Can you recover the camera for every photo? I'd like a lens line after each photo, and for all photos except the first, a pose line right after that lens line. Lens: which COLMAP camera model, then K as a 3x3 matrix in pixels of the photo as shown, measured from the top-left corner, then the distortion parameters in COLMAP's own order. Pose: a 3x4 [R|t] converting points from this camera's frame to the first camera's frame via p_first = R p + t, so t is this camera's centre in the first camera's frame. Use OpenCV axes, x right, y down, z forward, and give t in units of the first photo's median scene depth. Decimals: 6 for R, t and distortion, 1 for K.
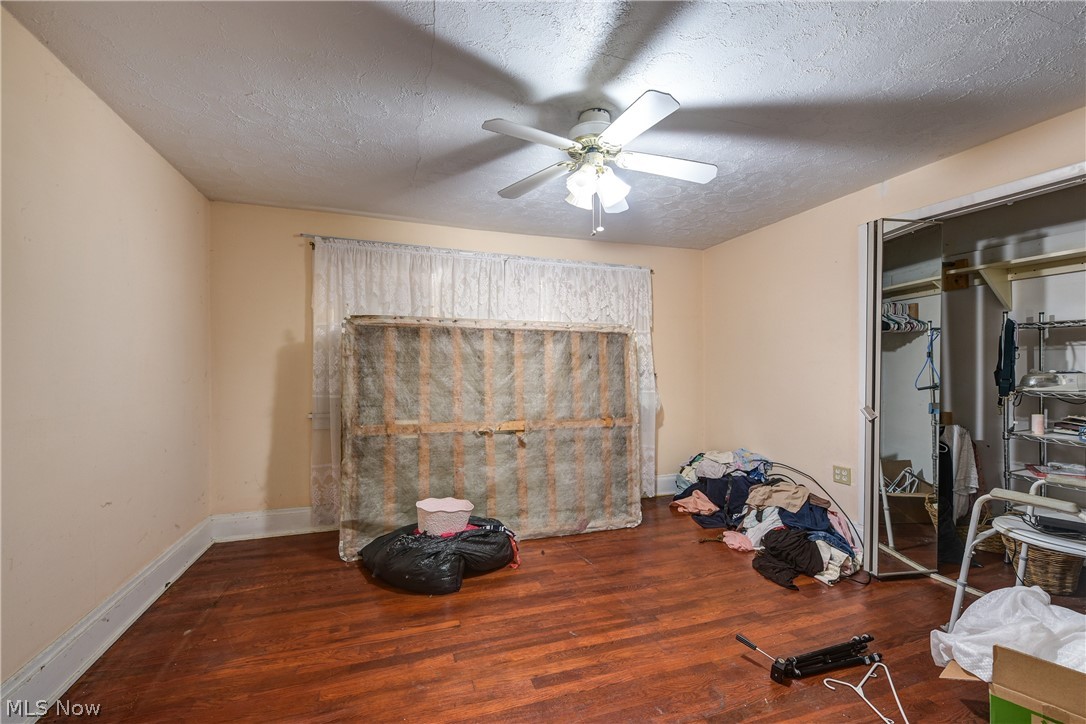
lens RADIAL K [[430.2, 0, 542.7], [0, 430.2, 367.1], [0, 0, 1]] dist [0.000179, -0.000162]
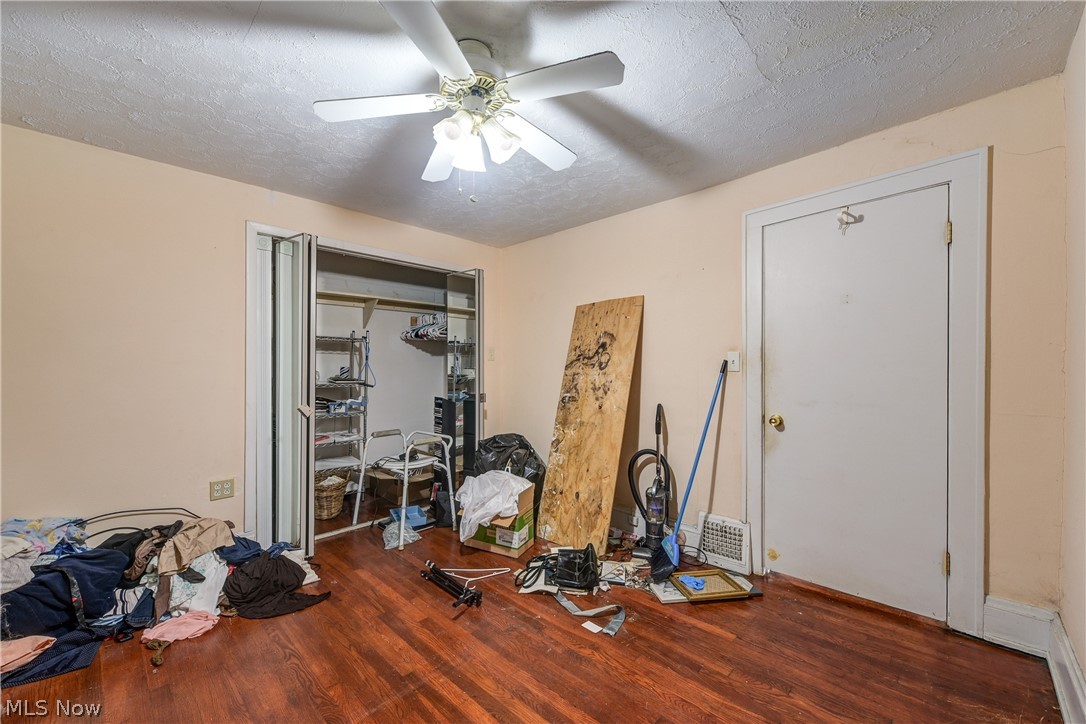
lens RADIAL K [[430.2, 0, 542.7], [0, 430.2, 367.1], [0, 0, 1]] dist [0.000179, -0.000162]
pose [[-0.447345, -0.007691, 0.894328, -0.635319], [-0.004031, 0.999970, 0.006583, -0.026173], [-0.894352, -0.000660, -0.447363, 1.202010]]
